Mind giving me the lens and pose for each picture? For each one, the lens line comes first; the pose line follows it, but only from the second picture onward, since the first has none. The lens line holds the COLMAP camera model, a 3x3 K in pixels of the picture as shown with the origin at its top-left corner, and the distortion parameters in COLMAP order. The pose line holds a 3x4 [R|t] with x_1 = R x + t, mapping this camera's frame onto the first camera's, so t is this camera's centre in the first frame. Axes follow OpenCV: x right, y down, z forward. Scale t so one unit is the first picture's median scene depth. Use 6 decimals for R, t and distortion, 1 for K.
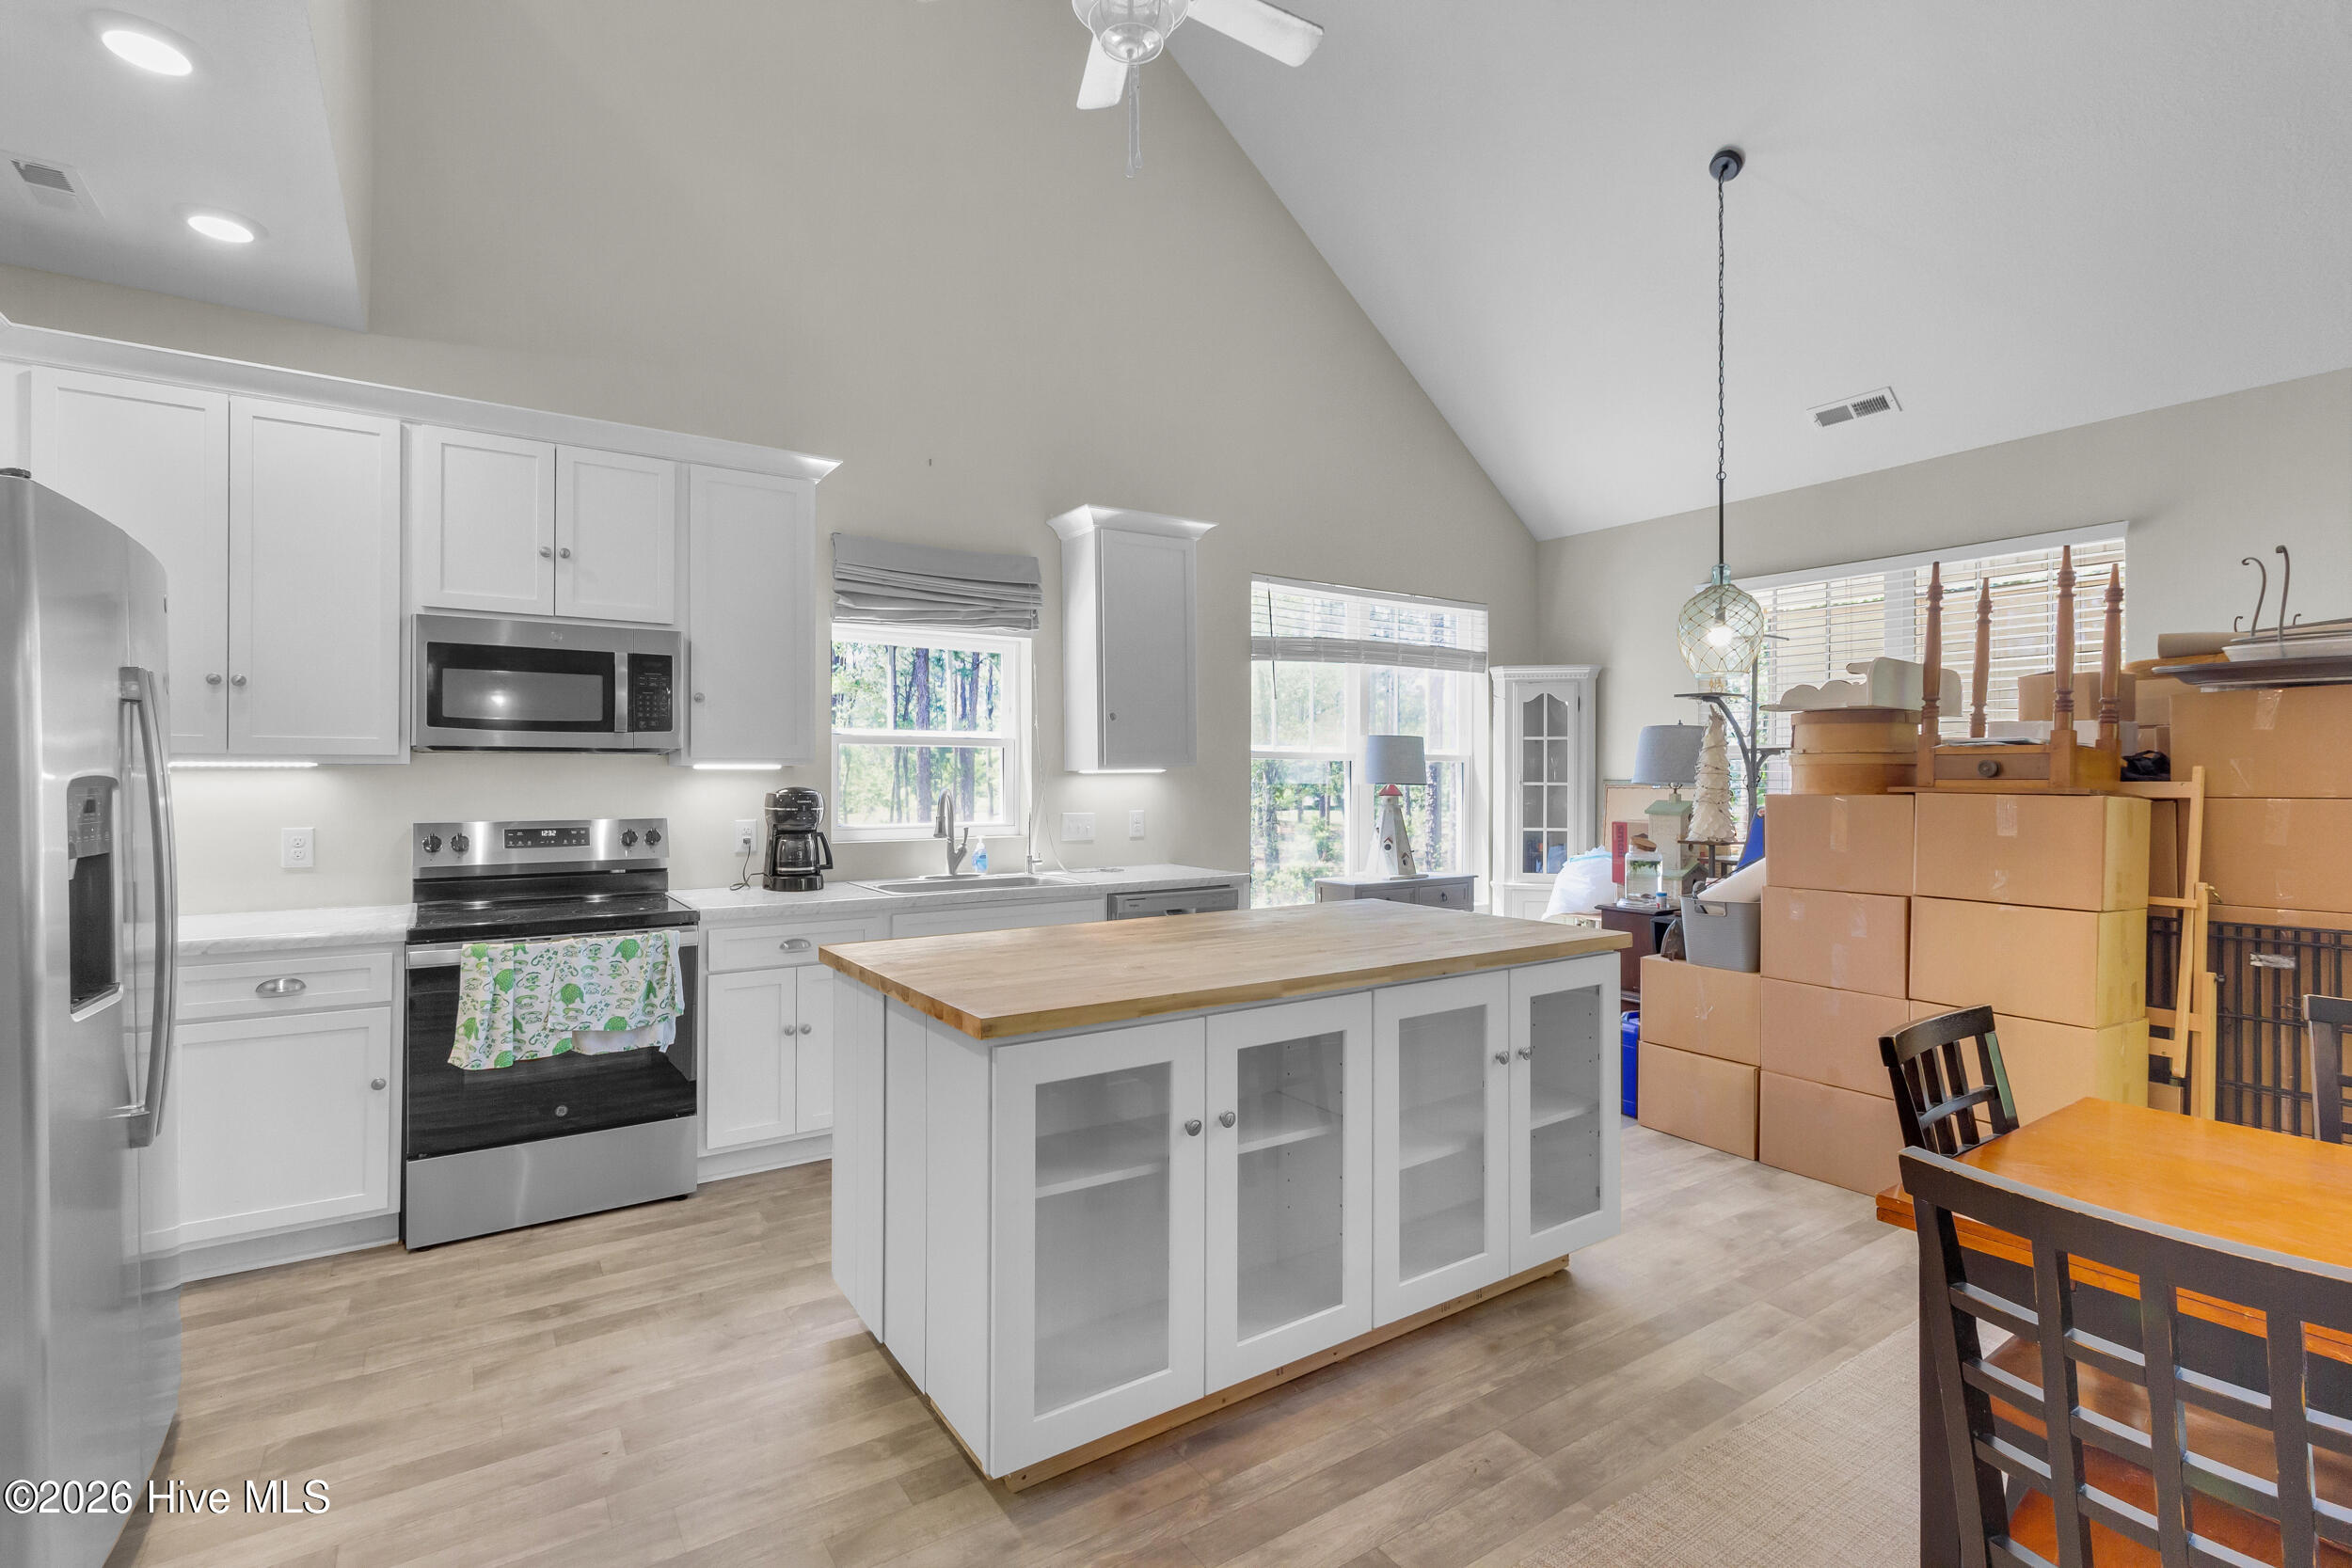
lens RADIAL K [[1084.6, 0, 1171.4], [0, 1084.6, 769.2], [0, 0, 1]] dist [0.000385, 0.000157]
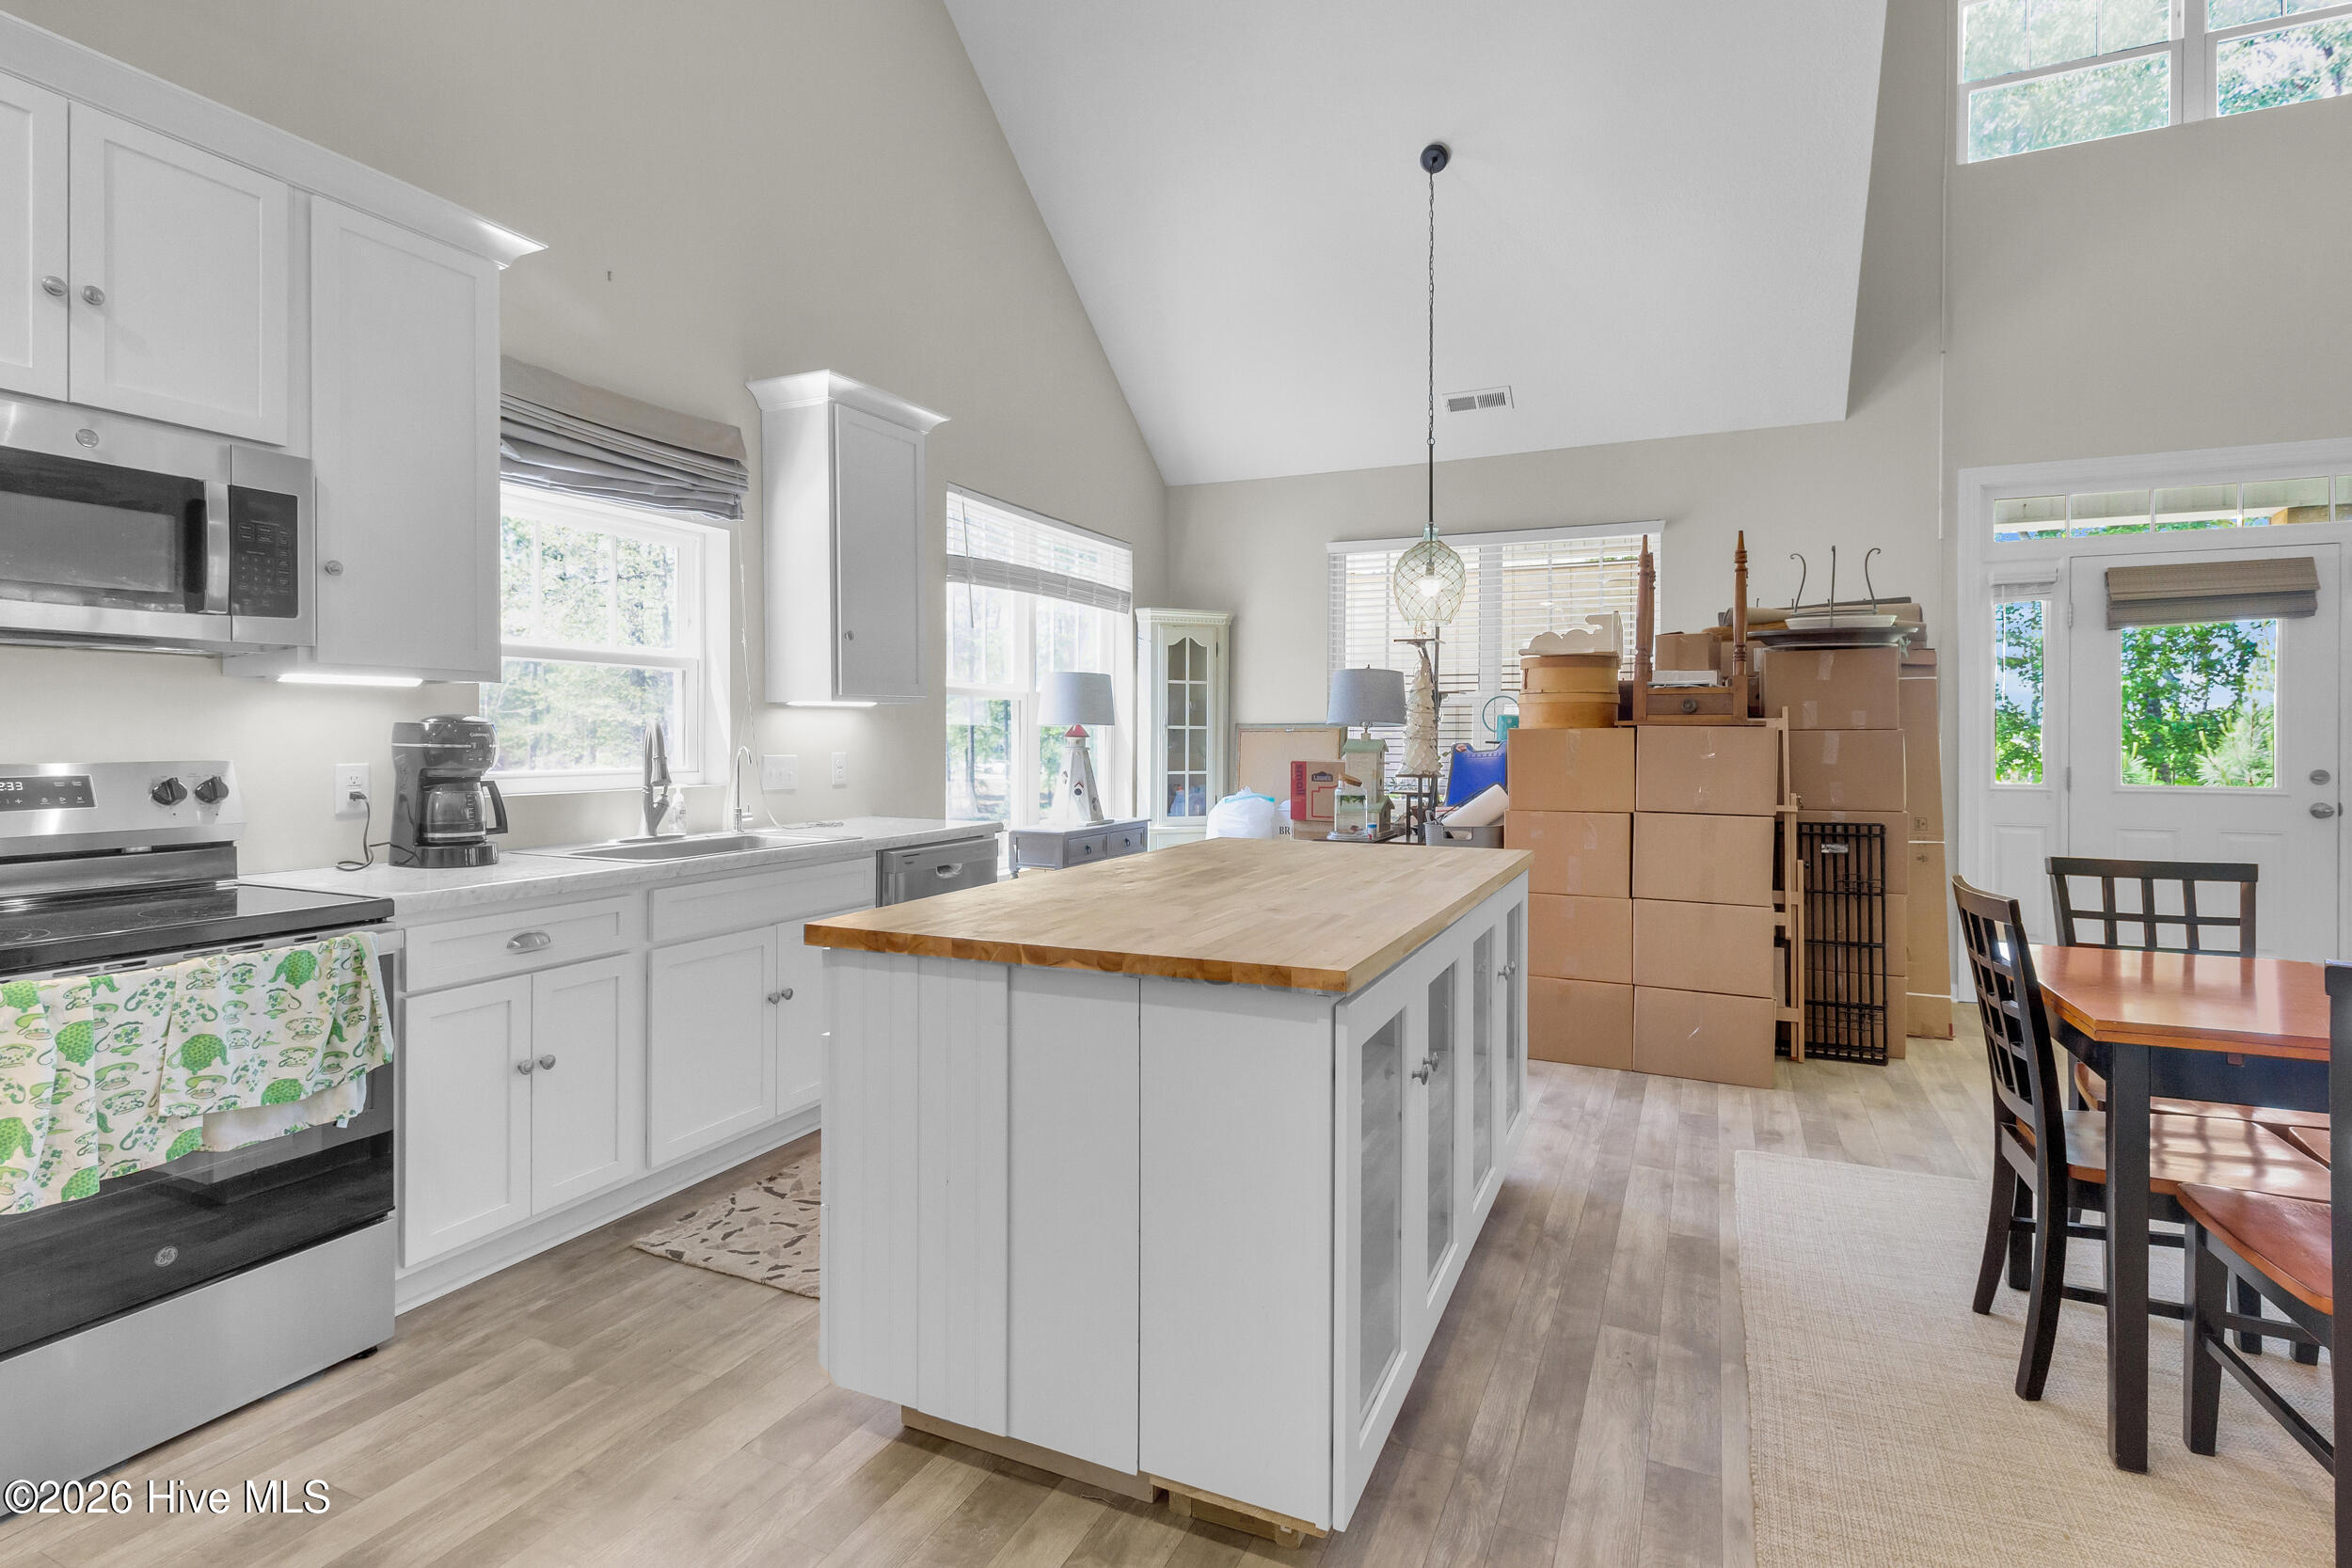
lens RADIAL K [[1137.5, 0, 1182.4], [0, 1137.5, 740.4], [0, 0, 1]] dist [-0.000157, 0.000746]
pose [[0.852214, -0.000370, 0.523193, -0.349766], [-0.005781, 0.999932, 0.010123, 0.024600], [-0.523161, -0.011652, 0.852154, 0.166954]]
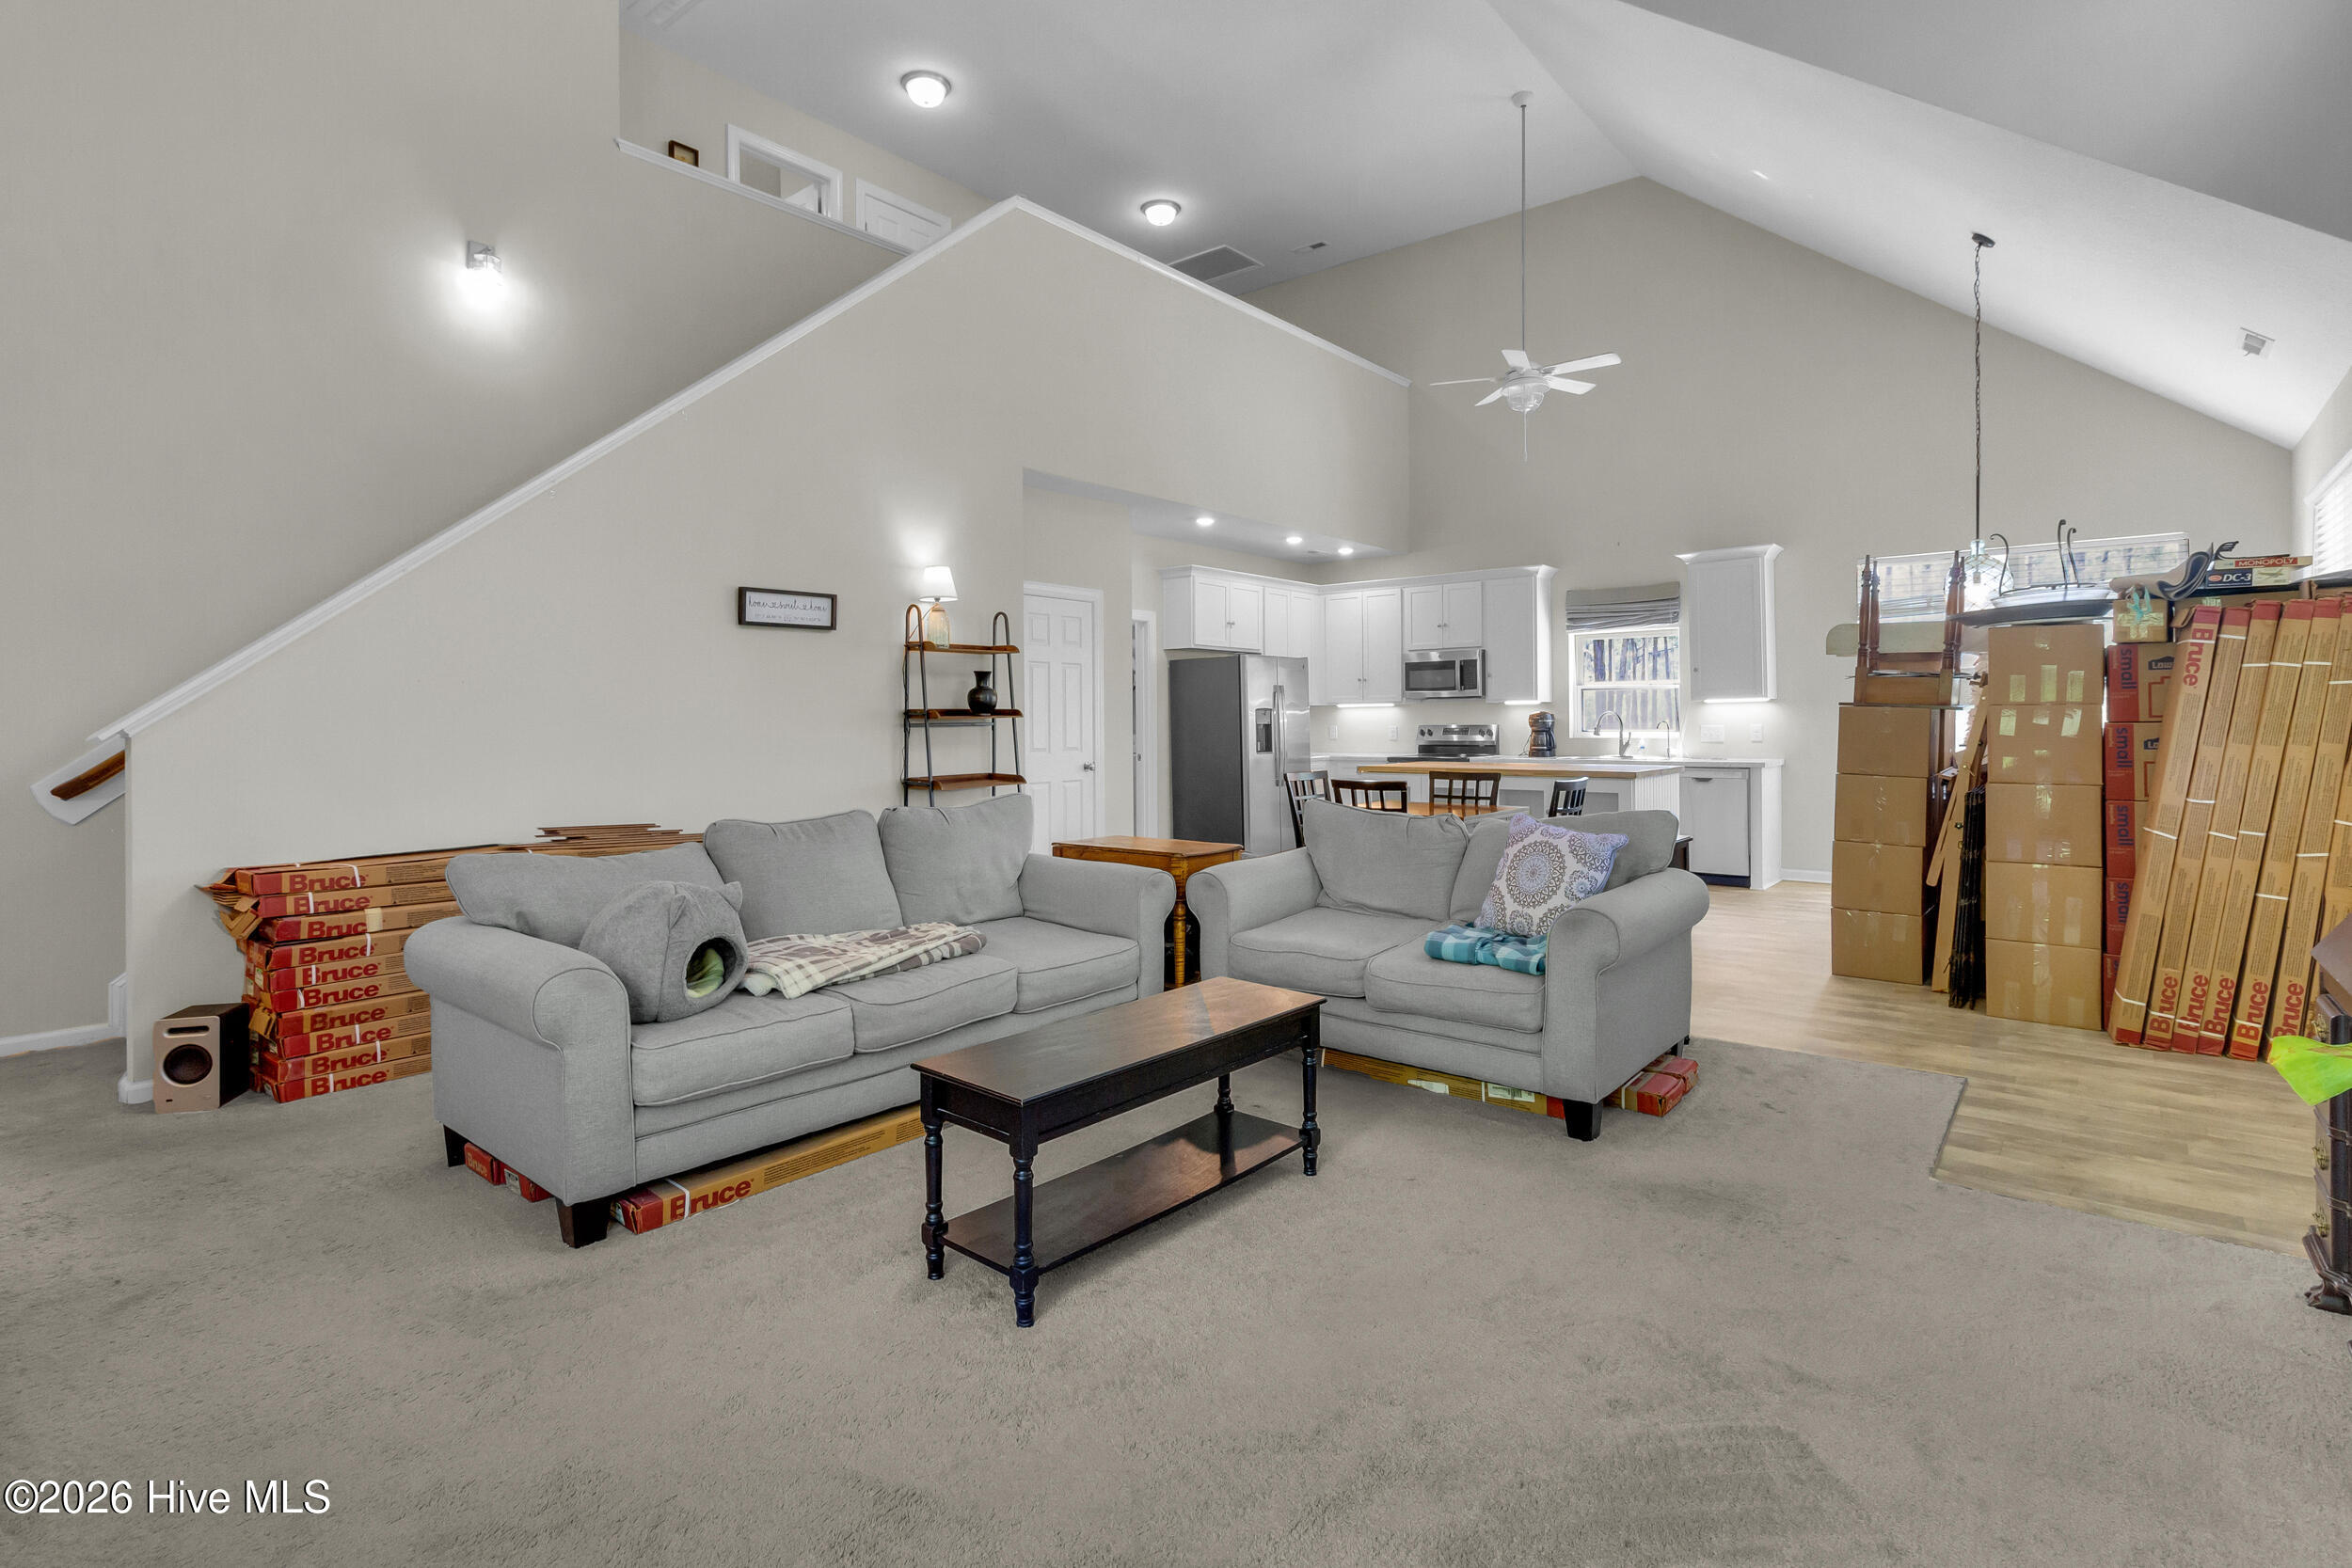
lens RADIAL K [[1132.8, 0, 1189.9], [0, 1132.8, 722.3], [0, 0, 1]] dist [0.004132, 0.000308]
pose [[0.302162, -0.001567, -0.953255, 1.758565], [0.015286, 0.999878, 0.003201, 0.022125], [0.953134, -0.015539, 0.302149, -0.412853]]
